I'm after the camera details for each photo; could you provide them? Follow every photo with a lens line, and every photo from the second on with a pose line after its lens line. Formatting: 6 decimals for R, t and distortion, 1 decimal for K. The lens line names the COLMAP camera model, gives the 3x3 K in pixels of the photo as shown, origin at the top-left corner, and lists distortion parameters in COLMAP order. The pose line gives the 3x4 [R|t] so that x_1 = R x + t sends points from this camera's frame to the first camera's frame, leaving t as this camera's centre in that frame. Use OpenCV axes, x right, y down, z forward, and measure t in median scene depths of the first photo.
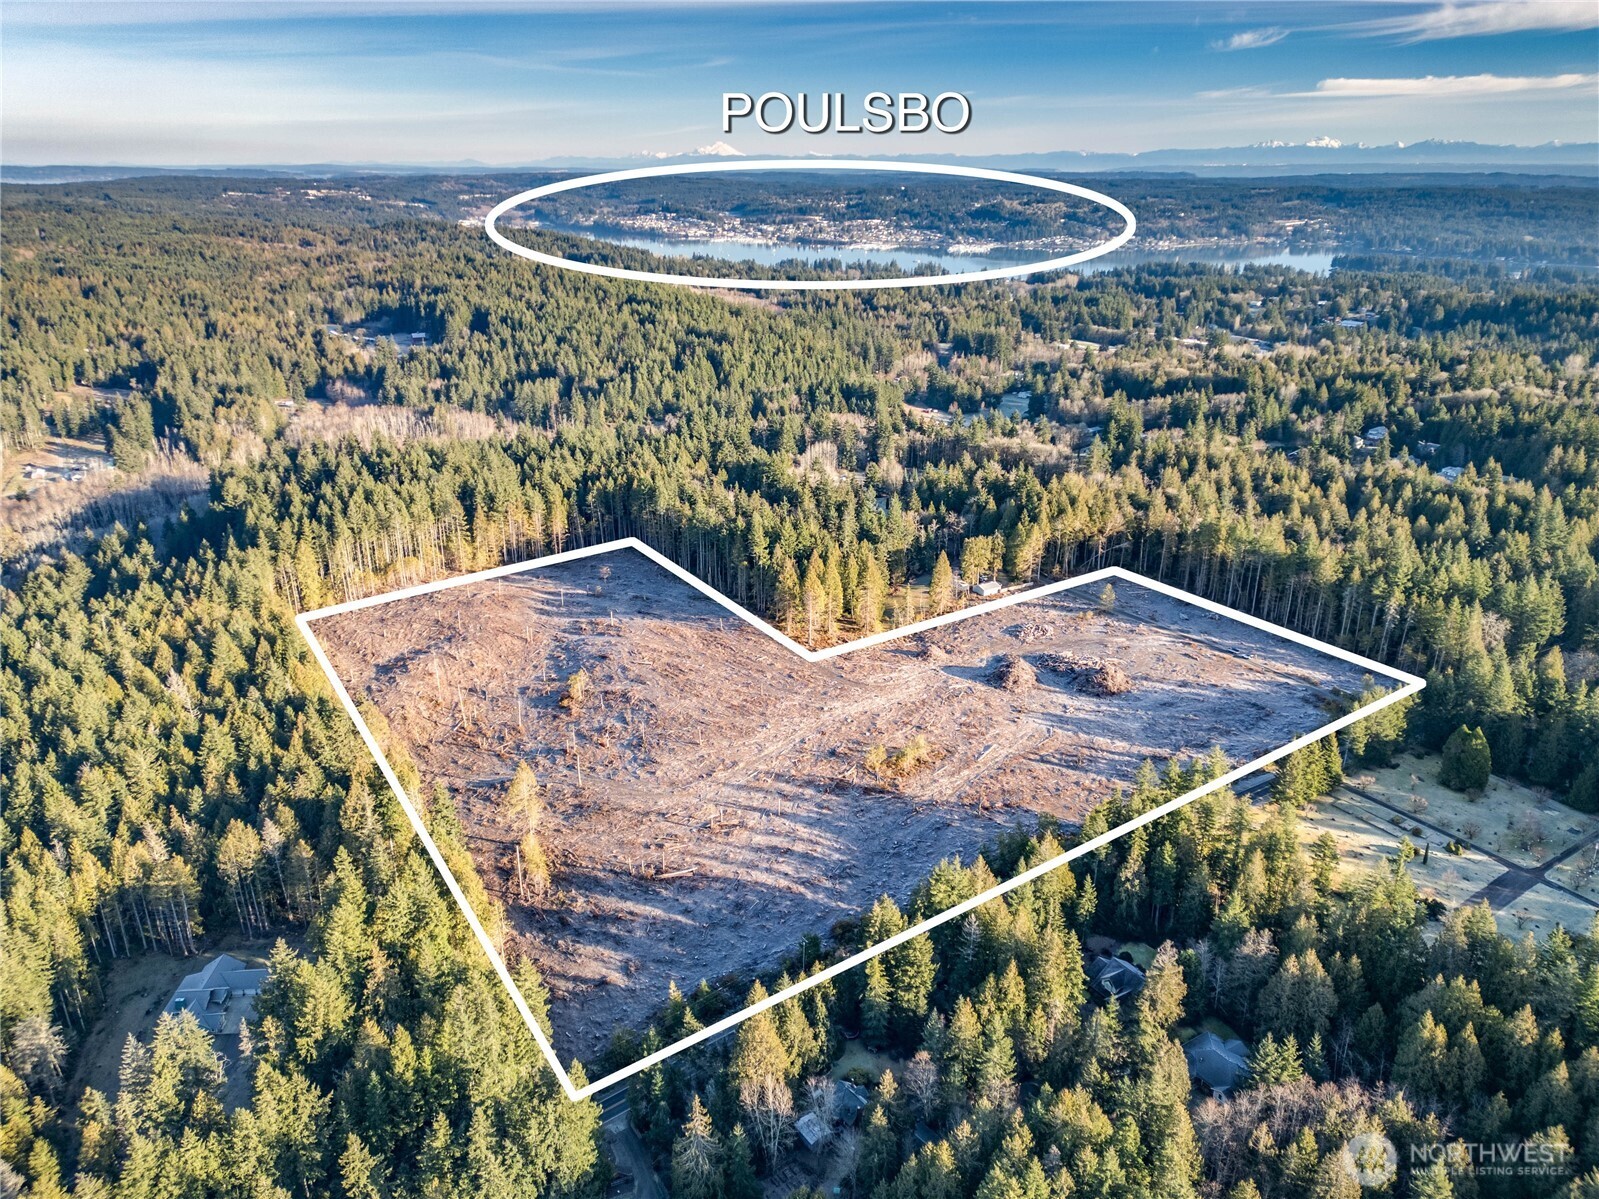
lens RADIAL K [[1151.1, 0, 799.5], [0, 1151.1, 599.5], [0, 0, 1]] dist [0.083927, -0.078852]
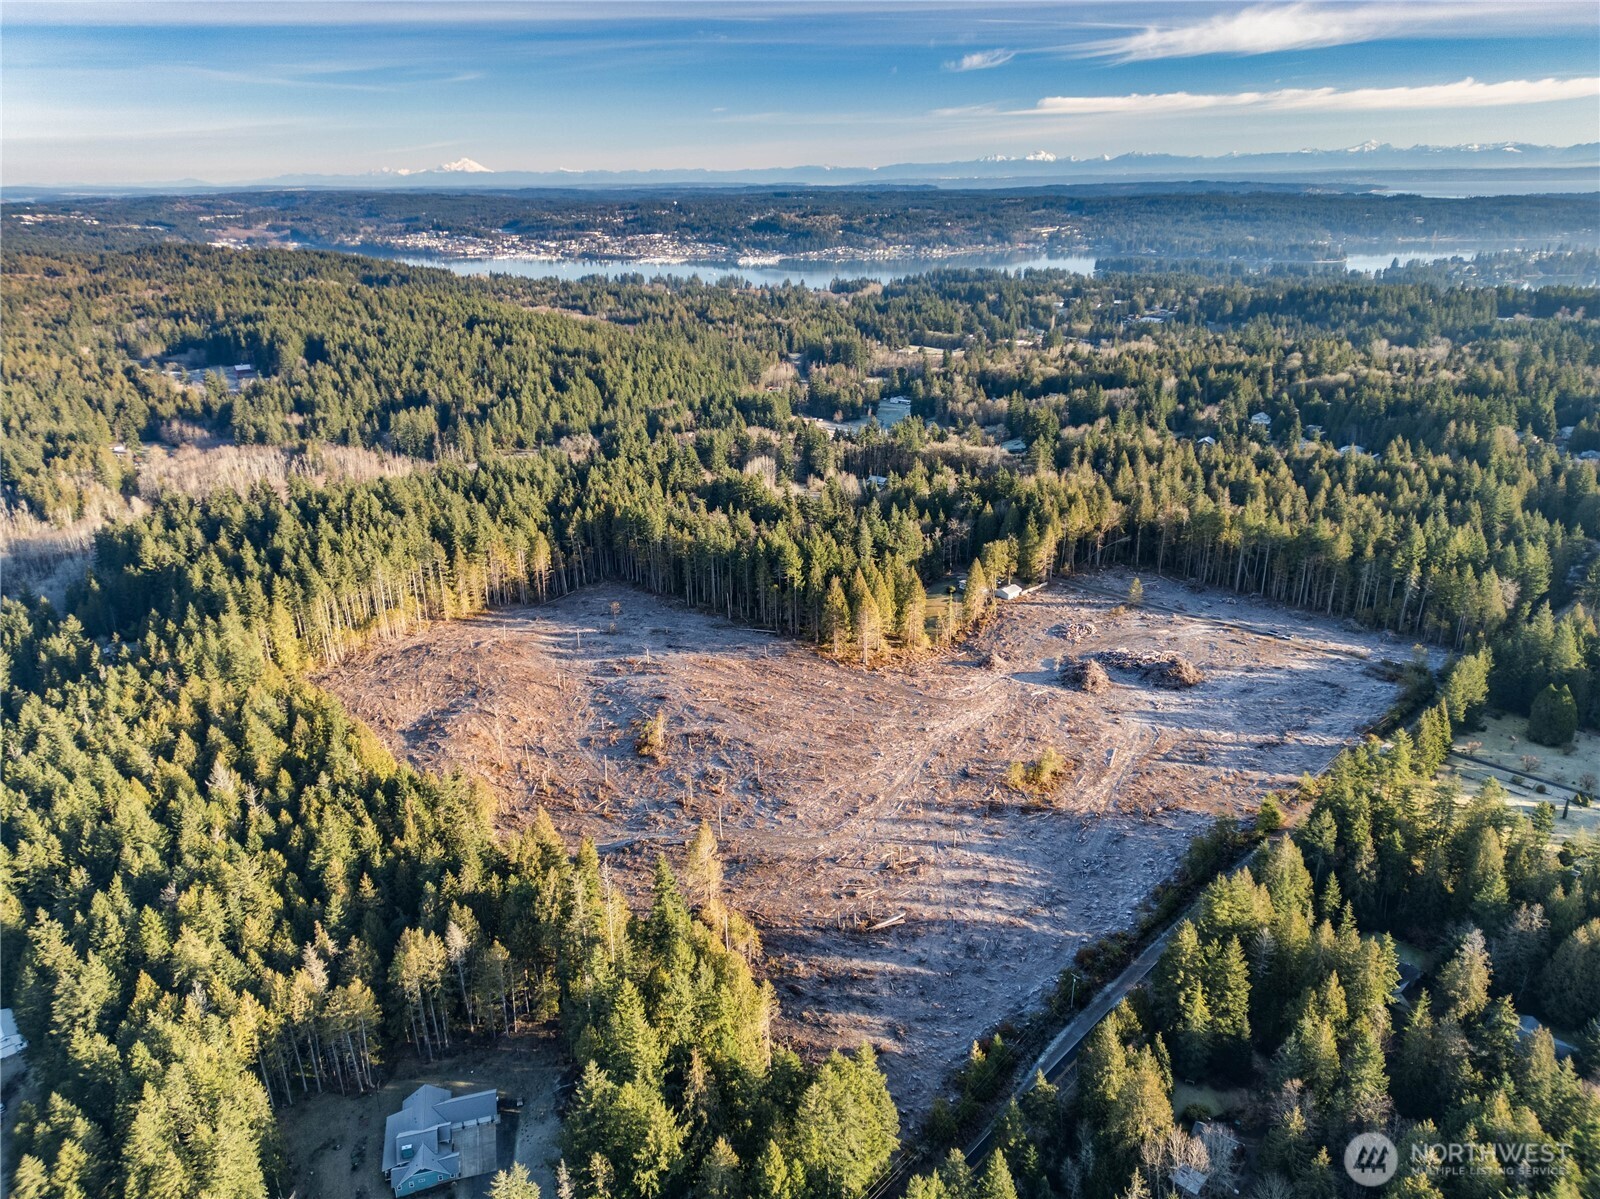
lens RADIAL K [[1132.1, 0, 800.0], [0, 1132.1, 599.5], [0, 0, 1]] dist [0.072302, -0.056233]
pose [[0.979359, -0.083000, 0.184301, -0.127353], [0.084038, 0.996460, 0.002181, -0.013067], [-0.183830, 0.013353, 0.982867, 0.037829]]
